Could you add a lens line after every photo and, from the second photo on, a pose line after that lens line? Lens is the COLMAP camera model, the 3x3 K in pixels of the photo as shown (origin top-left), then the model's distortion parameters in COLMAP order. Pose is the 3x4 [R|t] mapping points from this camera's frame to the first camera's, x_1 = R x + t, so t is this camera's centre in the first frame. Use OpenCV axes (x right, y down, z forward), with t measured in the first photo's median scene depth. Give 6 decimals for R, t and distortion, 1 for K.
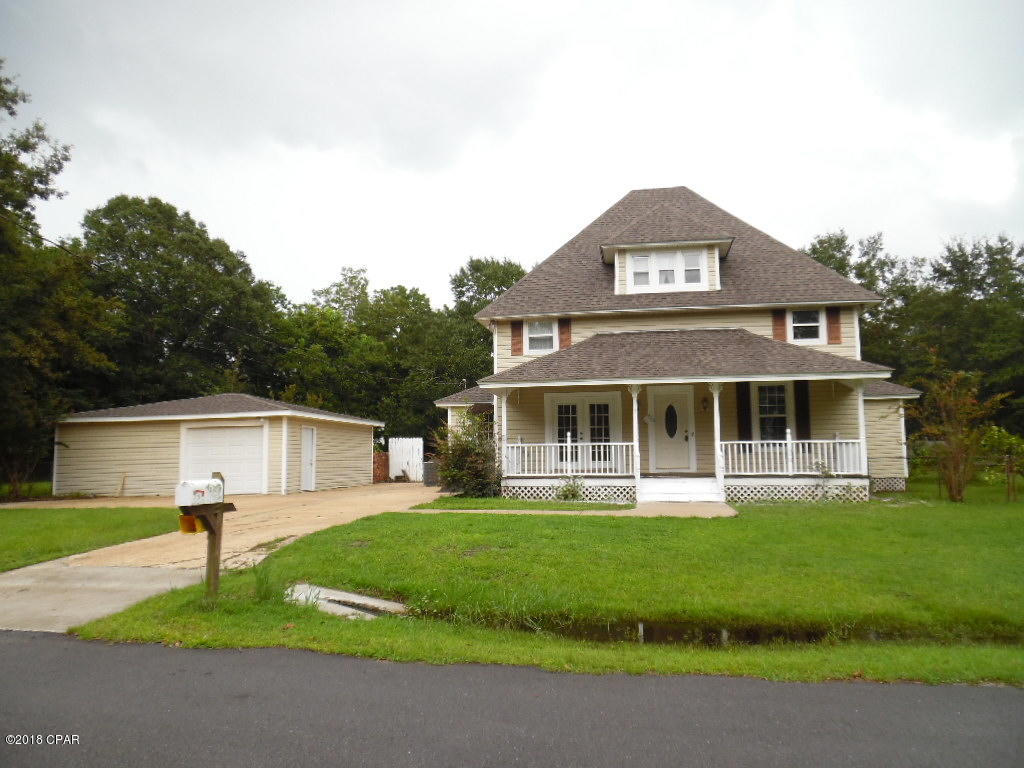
lens RADIAL K [[714.2, 0, 512.2], [0, 714.2, 383.5], [0, 0, 1]] dist [0.003036, 0.000292]
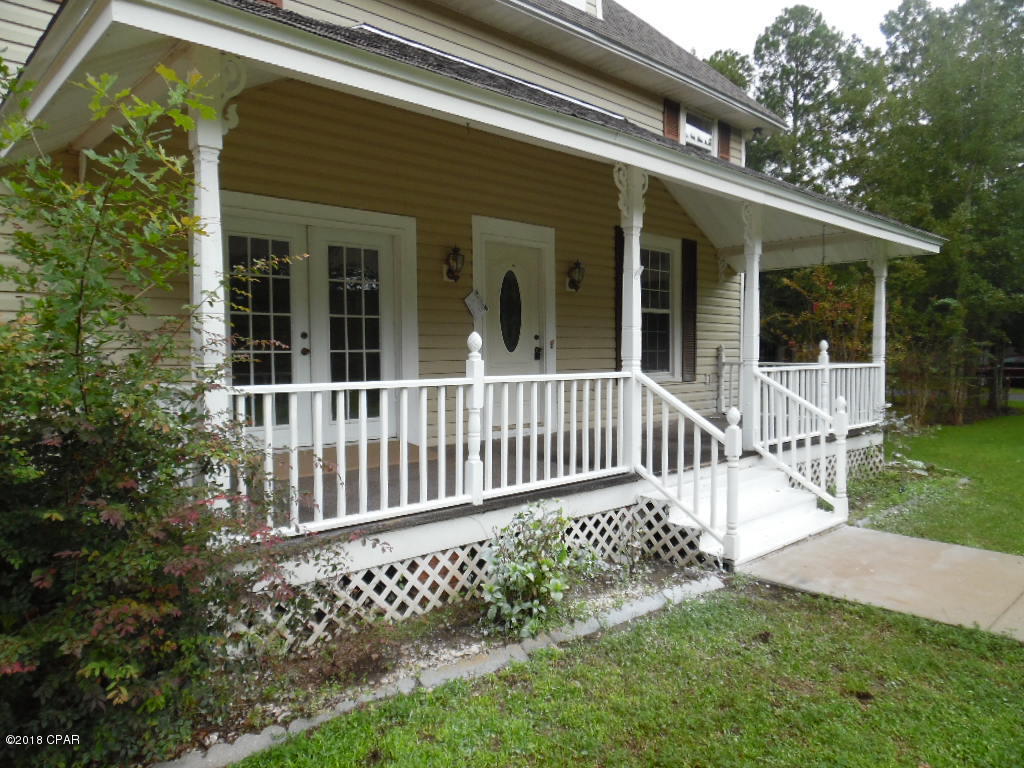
lens RADIAL K [[714.2, 0, 512.7], [0, 714.2, 385.0], [0, 0, 1]] dist [0.003036, 0.000292]
pose [[0.612611, -0.026845, 0.789928, -0.101367], [-0.079369, 0.992282, 0.095275, 0.056219], [-0.786389, -0.121063, 0.605752, 0.756248]]
